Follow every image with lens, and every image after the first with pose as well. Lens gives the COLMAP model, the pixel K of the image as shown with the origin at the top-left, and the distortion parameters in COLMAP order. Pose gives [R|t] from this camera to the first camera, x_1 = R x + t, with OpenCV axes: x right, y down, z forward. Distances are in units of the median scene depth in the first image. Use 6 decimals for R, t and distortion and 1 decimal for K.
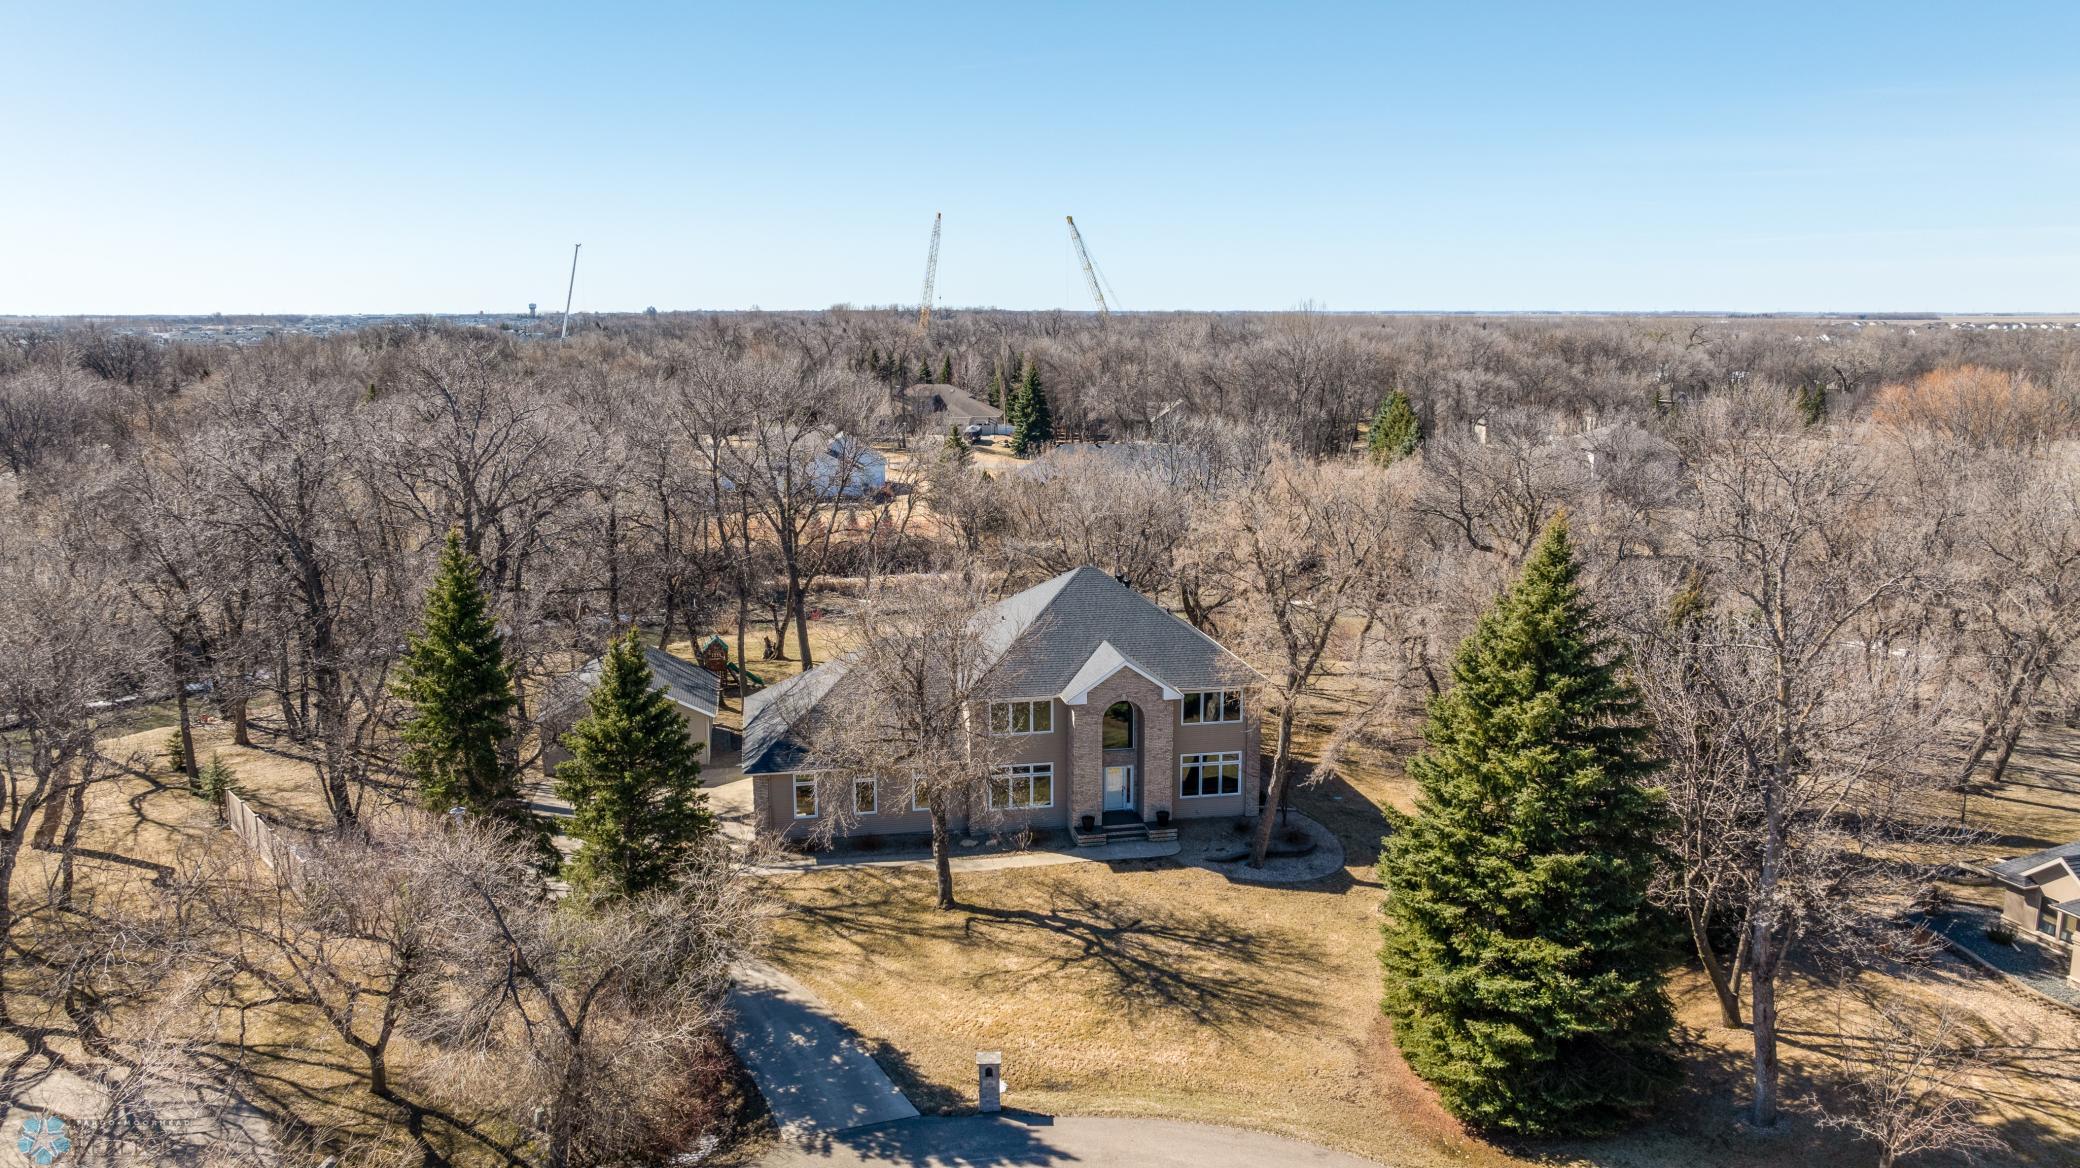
lens RADIAL K [[1503.1, 0, 1040.0], [0, 1503.1, 584.0], [0, 0, 1]] dist [-0.082072, -0.000426]
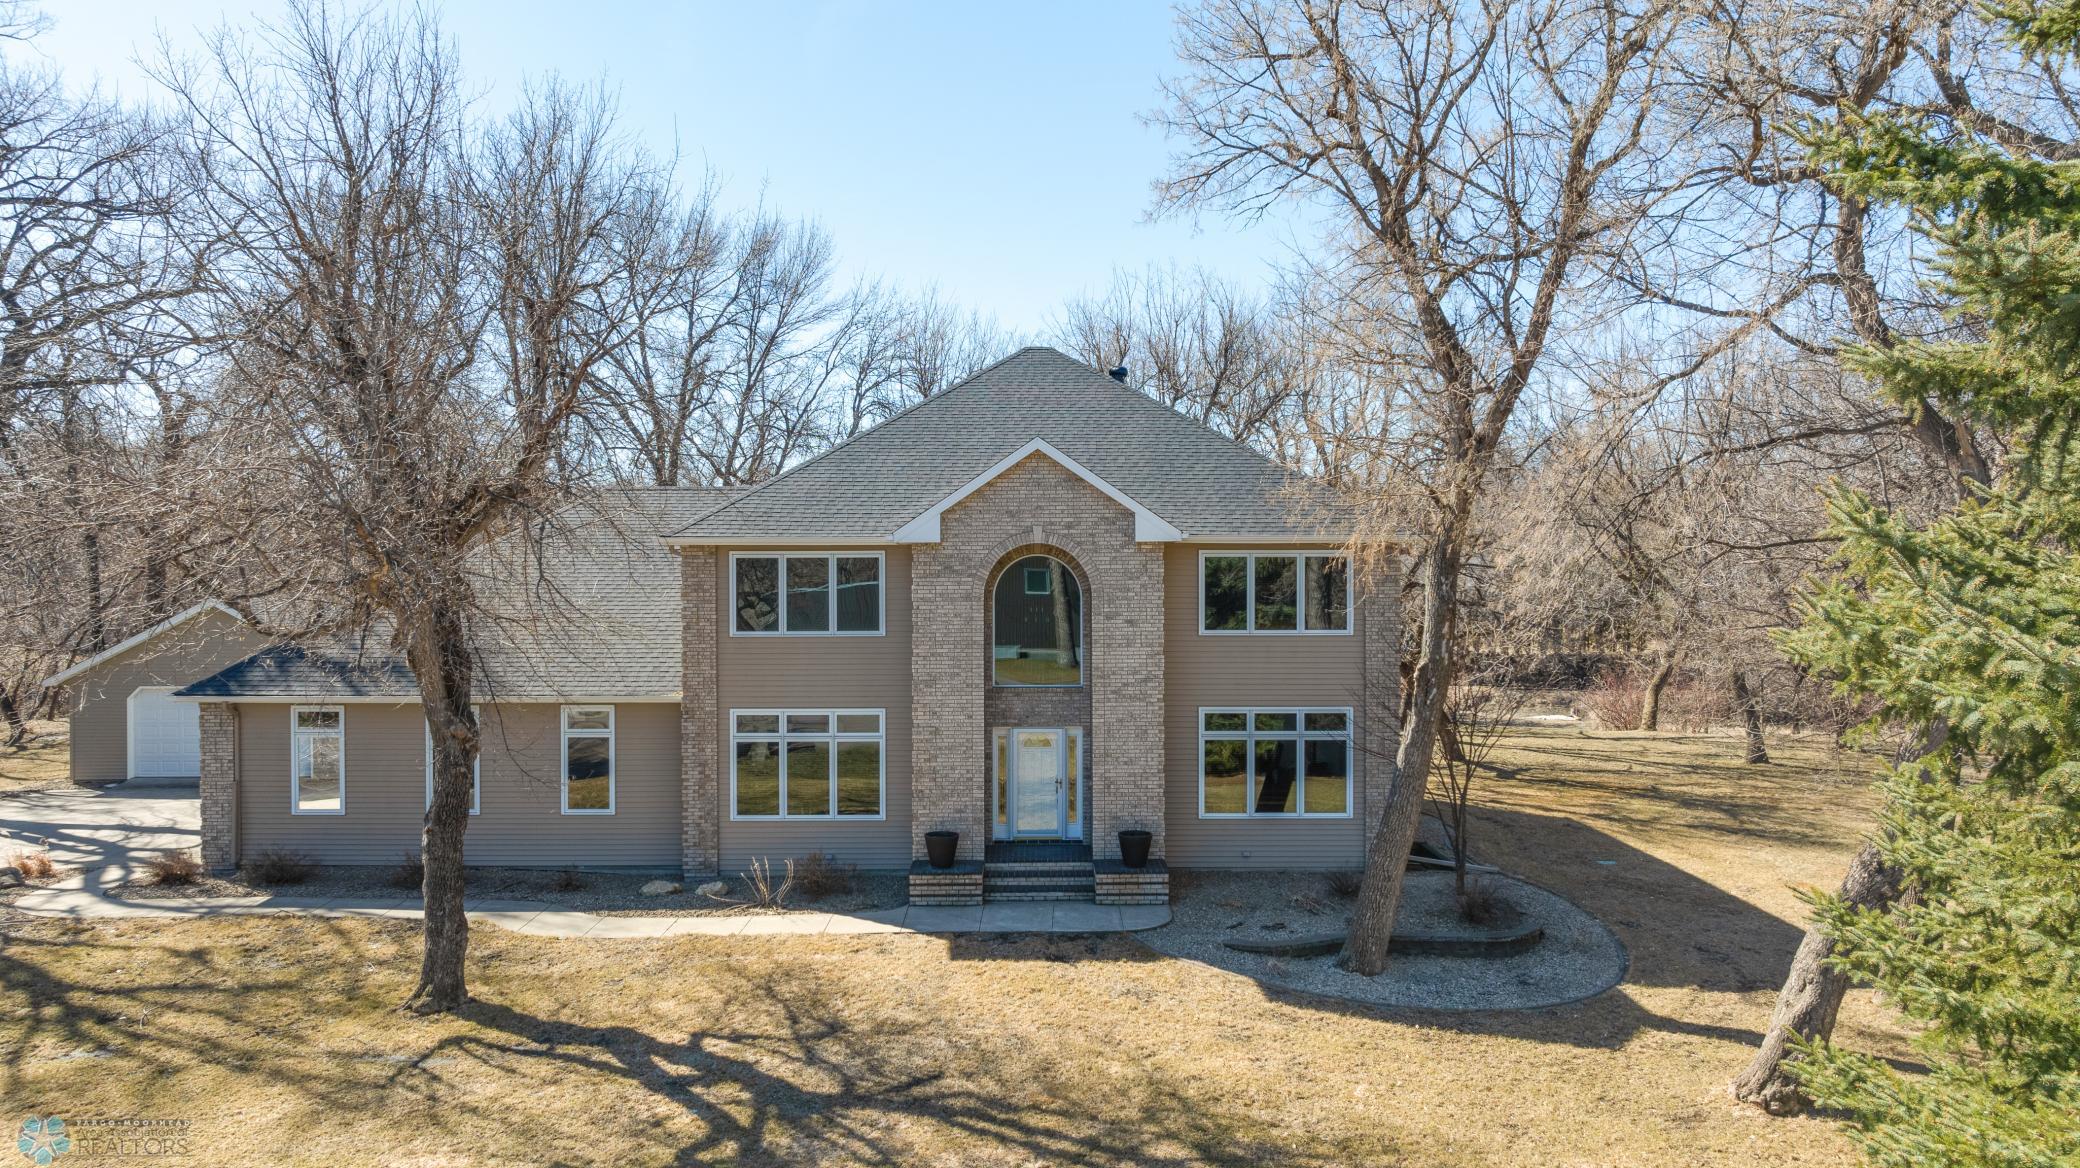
lens RADIAL K [[1503.1, 0, 1040.0], [0, 1503.1, 584.0], [0, 0, 1]] dist [-0.082072, -0.000426]
pose [[0.983428, -0.001041, -0.181296, 0.130401], [-0.029028, 0.986179, -0.163120, 0.155028], [0.178960, 0.165680, 0.969806, 0.611966]]
